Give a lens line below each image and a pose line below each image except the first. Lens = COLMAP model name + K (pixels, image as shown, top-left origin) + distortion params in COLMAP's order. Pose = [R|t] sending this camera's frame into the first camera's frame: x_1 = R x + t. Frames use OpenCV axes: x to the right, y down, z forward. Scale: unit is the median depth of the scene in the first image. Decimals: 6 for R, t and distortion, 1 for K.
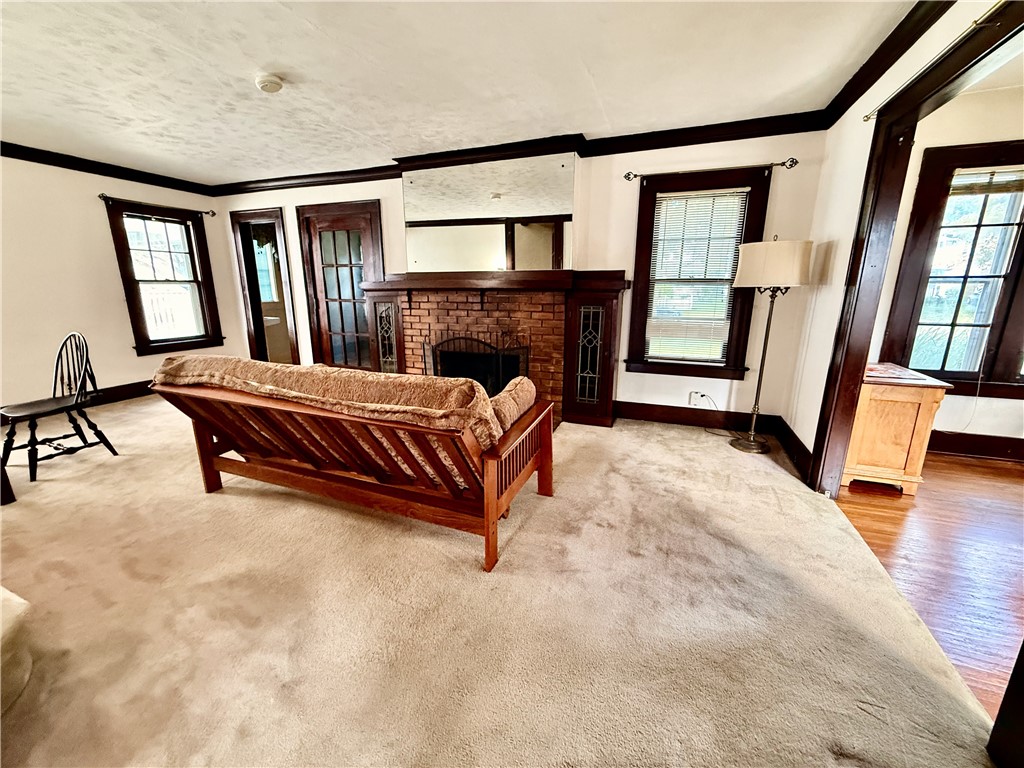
lens RADIAL K [[410.2, 0, 508.6], [0, 410.2, 384.5], [0, 0, 1]] dist [0.002590, 0.000582]
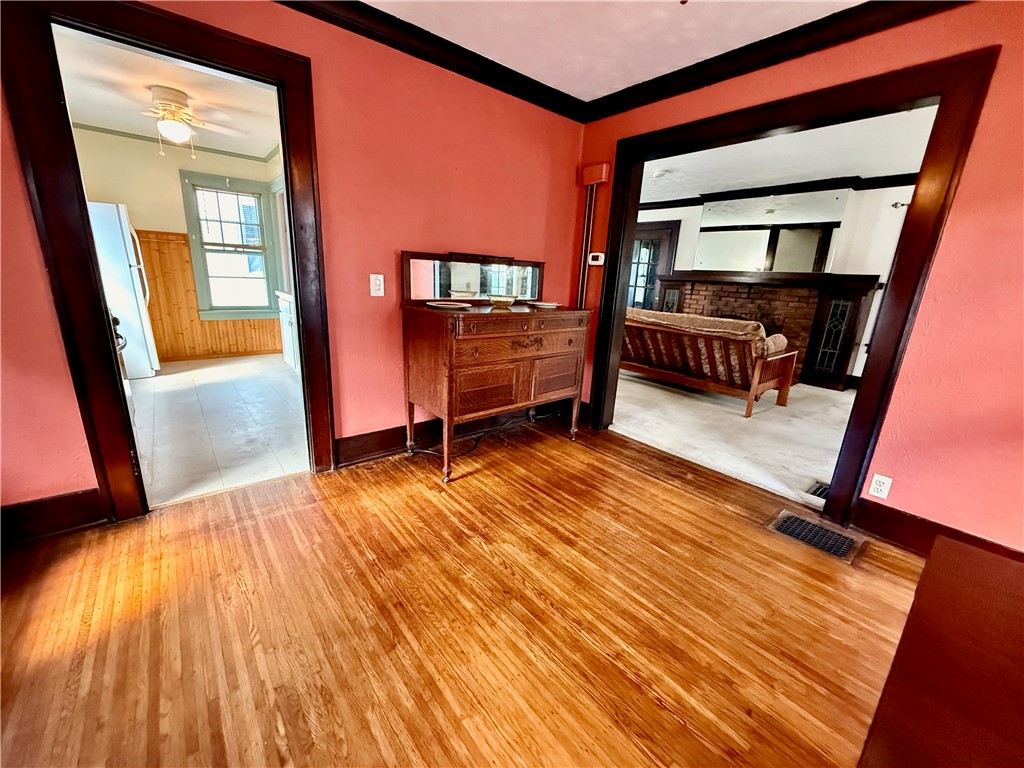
lens RADIAL K [[410.2, 0, 510.0], [0, 410.2, 383.4], [0, 0, 1]] dist [0.002590, 0.000582]
pose [[0.870248, 0.168022, -0.463074, -0.074762], [-0.162375, 0.985338, 0.052372, 0.177940], [0.465084, 0.029615, 0.884771, -0.673437]]
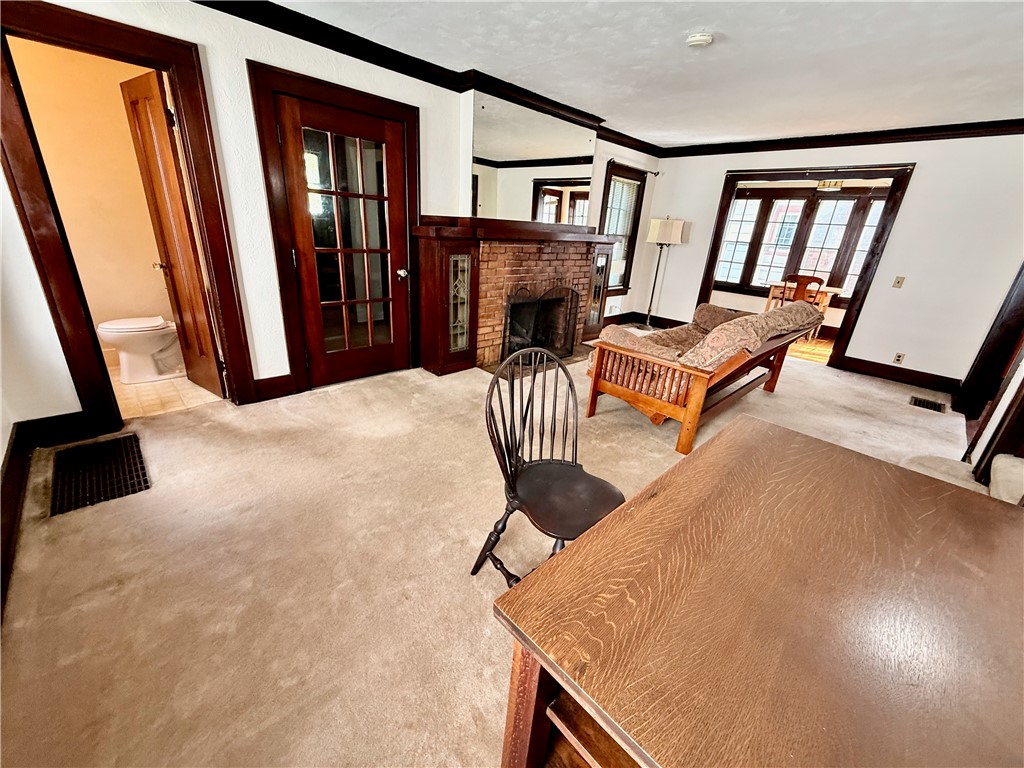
lens RADIAL K [[410.2, 0, 510.3], [0, 410.2, 381.9], [0, 0, 1]] dist [0.002590, 0.000582]
pose [[0.420355, -0.299925, 0.856357, -1.173347], [0.152207, 0.953724, 0.259313, -0.174157], [-0.894502, 0.021340, 0.446554, 0.618070]]
